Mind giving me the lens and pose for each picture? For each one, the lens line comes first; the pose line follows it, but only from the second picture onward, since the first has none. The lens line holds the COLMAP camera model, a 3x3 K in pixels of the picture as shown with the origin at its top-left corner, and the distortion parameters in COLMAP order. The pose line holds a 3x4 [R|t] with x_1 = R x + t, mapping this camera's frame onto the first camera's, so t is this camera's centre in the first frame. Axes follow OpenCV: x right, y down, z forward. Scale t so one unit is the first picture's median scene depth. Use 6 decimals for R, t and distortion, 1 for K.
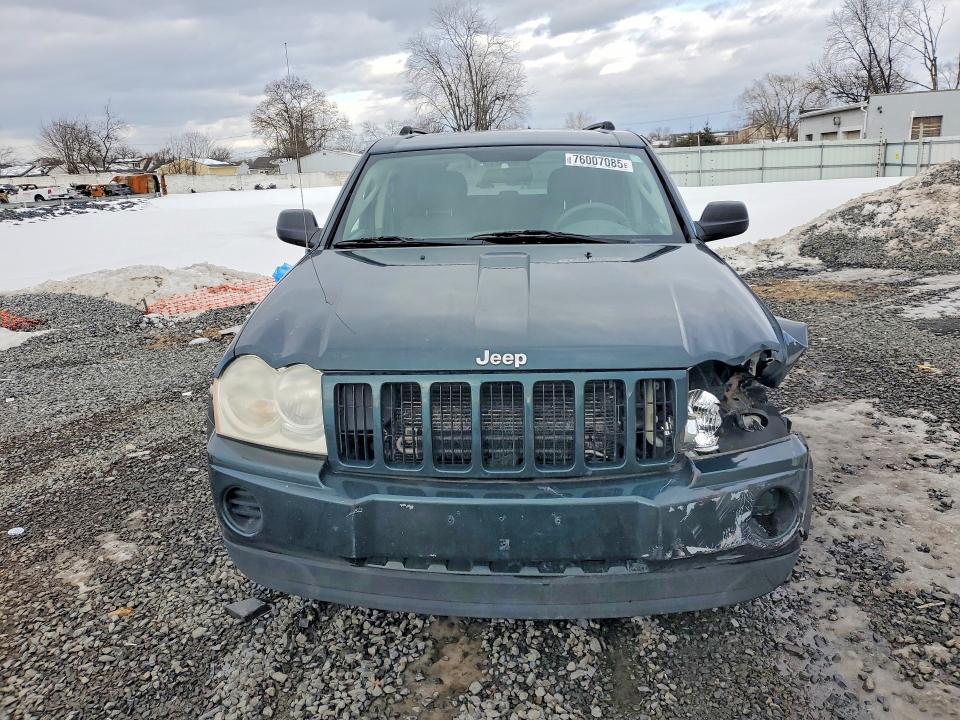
lens RADIAL K [[729.6, 0, 475.7], [0, 729.6, 359.3], [0, 0, 1]] dist [0.011855, 0.004491]
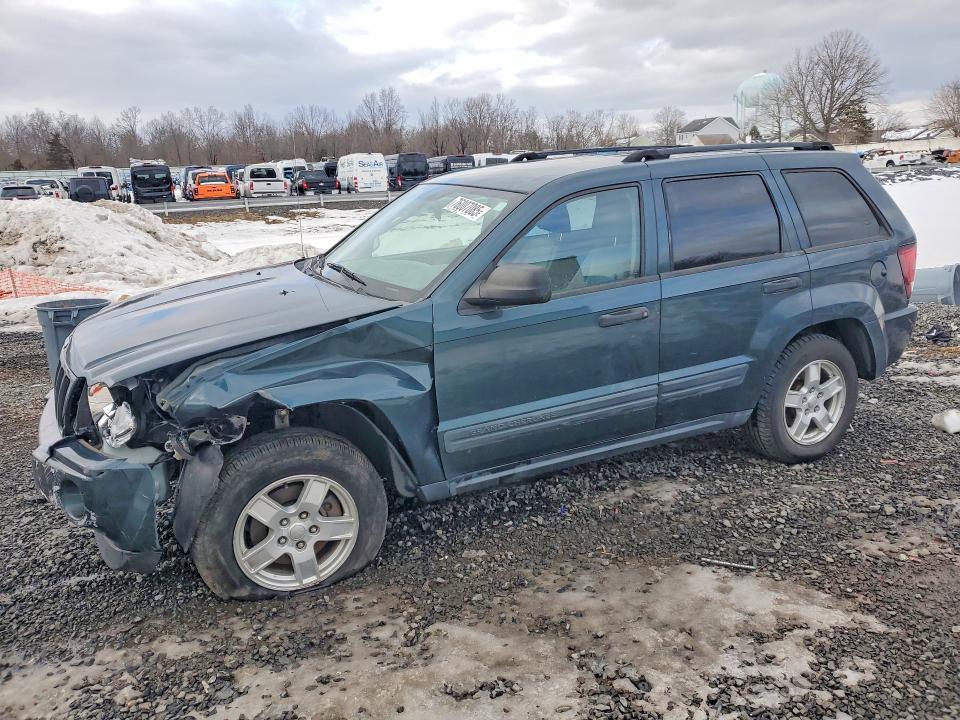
lens RADIAL K [[729.6, 0, 475.7], [0, 729.6, 359.3], [0, 0, 1]] dist [0.011855, 0.004491]
pose [[0.485020, 0.240082, -0.840902, 0.859435], [-0.199614, 0.966586, 0.160831, -0.184775], [0.851416, 0.089850, 0.516737, 0.425253]]
